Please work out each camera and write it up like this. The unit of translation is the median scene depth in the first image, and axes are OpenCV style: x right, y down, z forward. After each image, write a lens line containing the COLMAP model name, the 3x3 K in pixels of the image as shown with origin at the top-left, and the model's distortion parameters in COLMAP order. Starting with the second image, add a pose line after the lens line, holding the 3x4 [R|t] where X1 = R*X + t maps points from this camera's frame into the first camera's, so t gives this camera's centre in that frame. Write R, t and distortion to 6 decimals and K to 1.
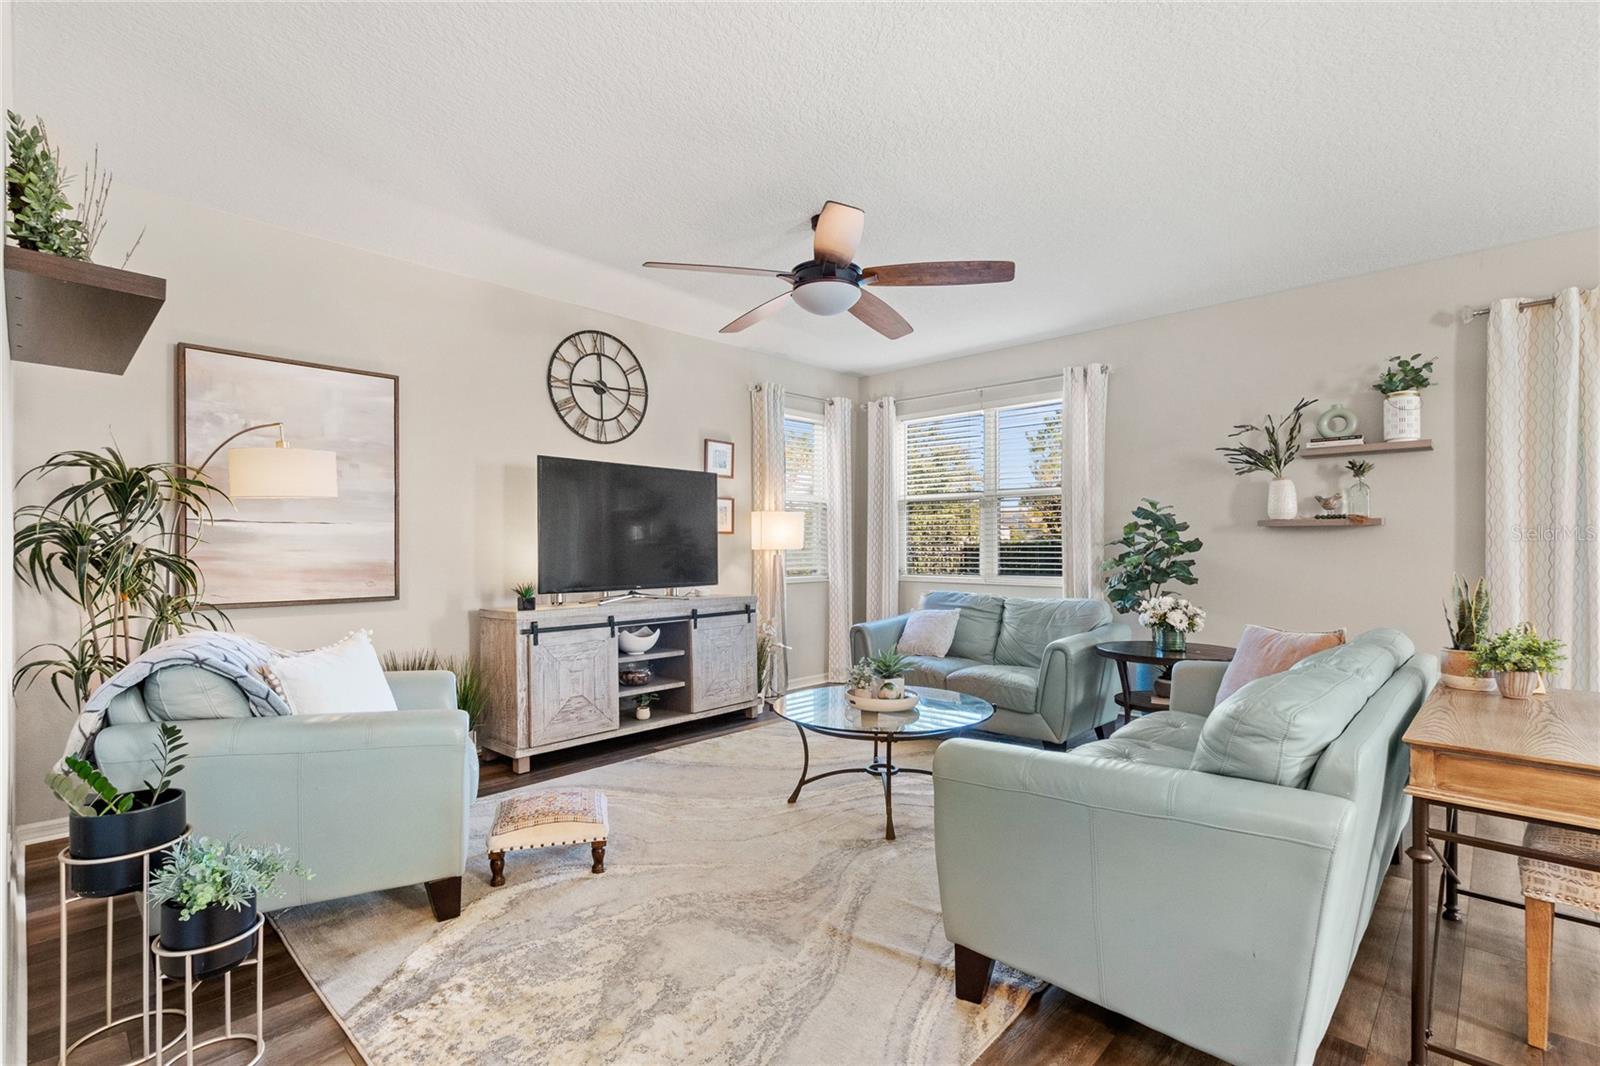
lens RADIAL K [[731.7, 0, 802.0], [0, 731.7, 539.4], [0, 0, 1]] dist [0.007010, -0.002298]
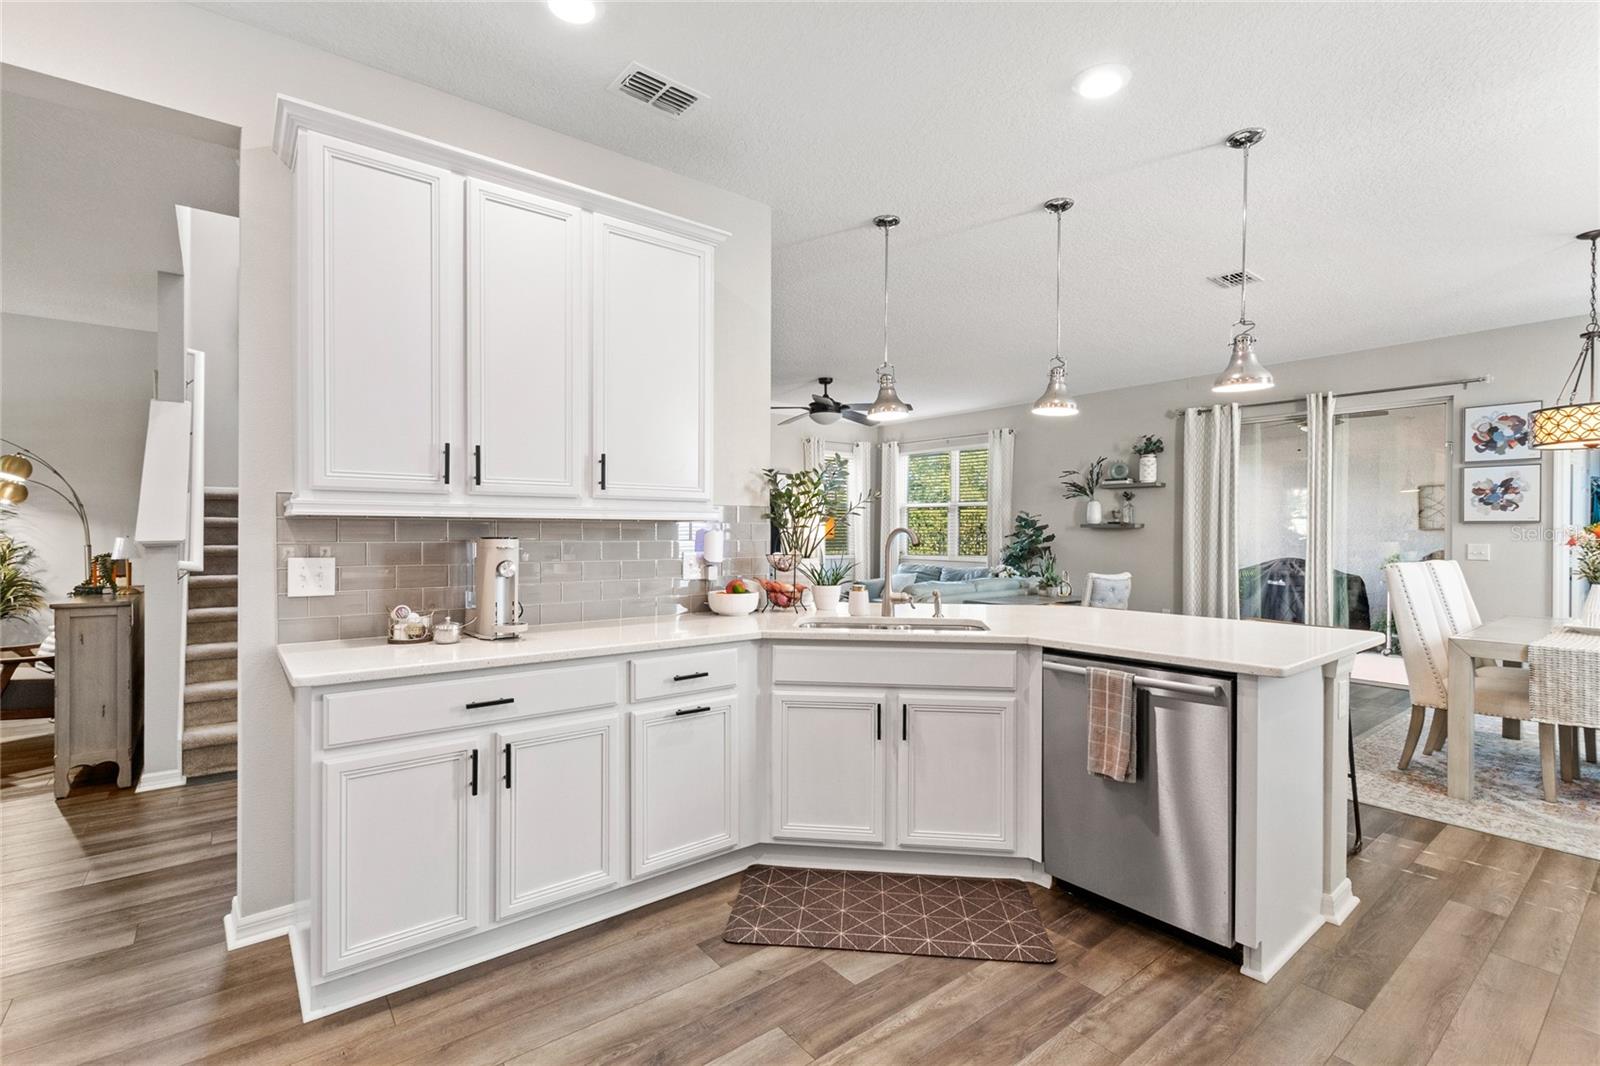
lens RADIAL K [[731.7, 0, 790.1], [0, 731.7, 536.1], [0, 0, 1]] dist [0.007010, -0.002298]
pose [[0.988243, 0.007913, -0.152685, 0.206408], [-0.005317, 0.999834, 0.017404, -0.024768], [0.152797, -0.016387, 0.988122, -0.868743]]
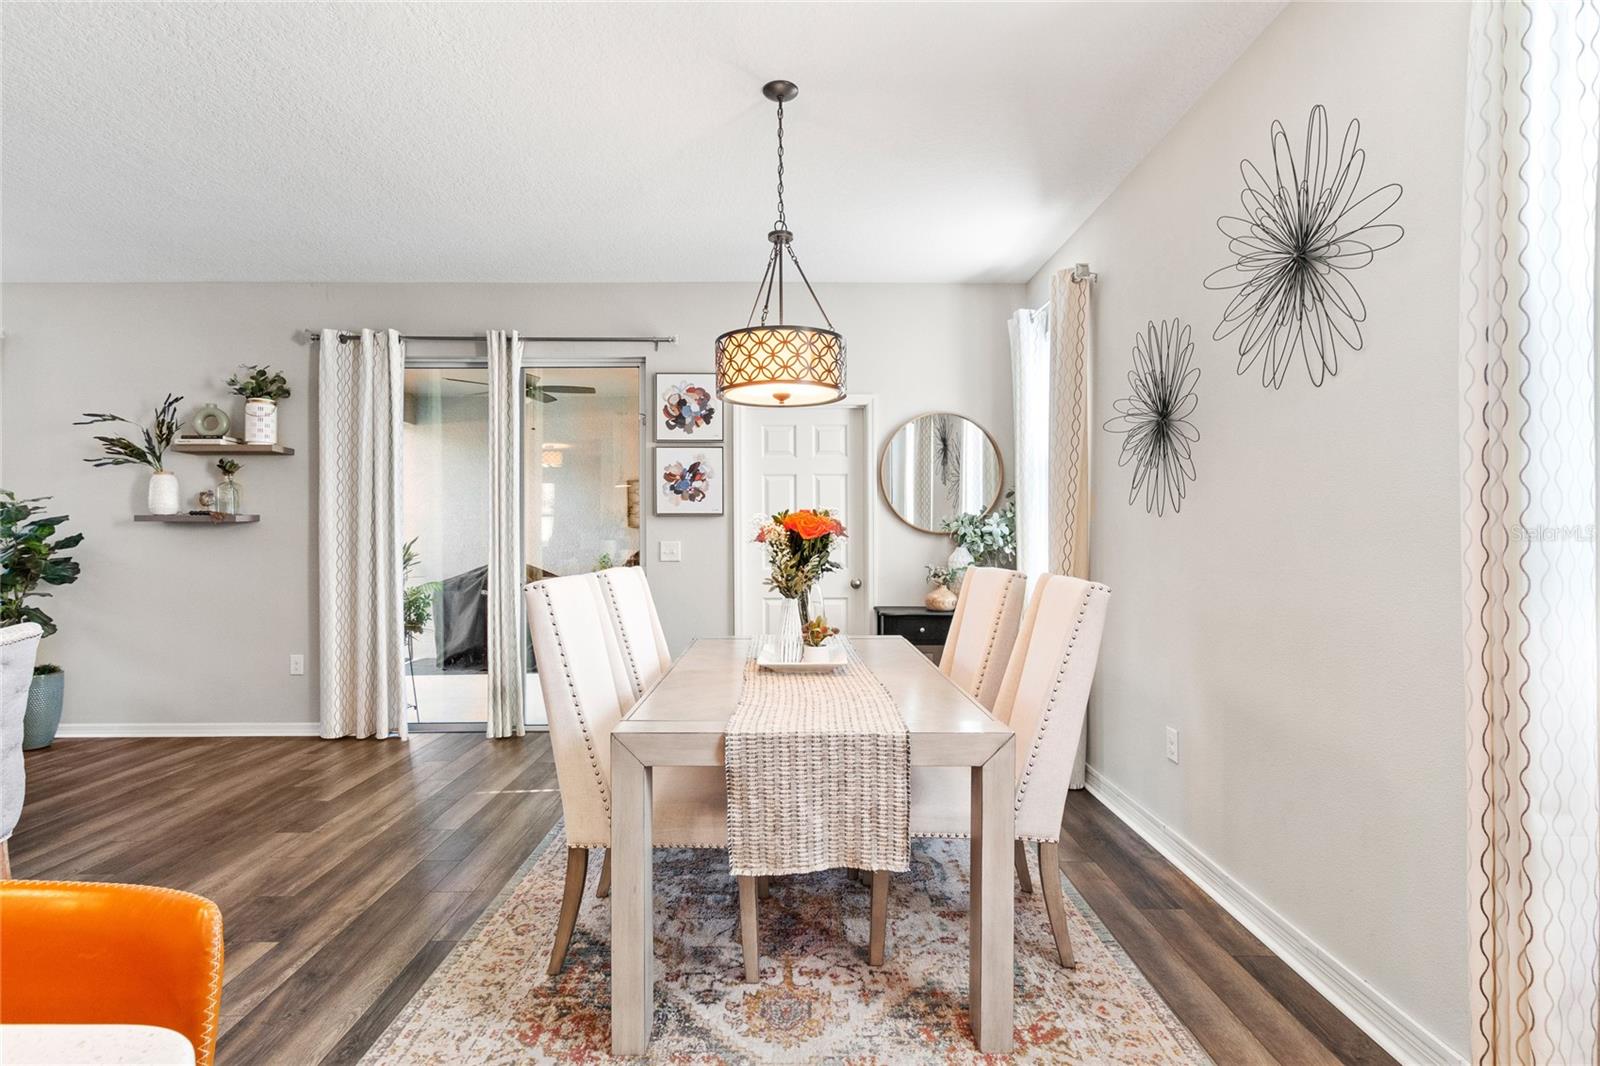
lens RADIAL K [[731.7, 0, 805.5], [0, 731.7, 539.6], [0, 0, 1]] dist [0.007010, -0.002298]
pose [[0.719845, -0.004712, 0.694119, 0.601831], [-0.007425, 0.999867, 0.014488, -0.014558], [-0.694095, -0.015583, 0.719714, -0.317301]]
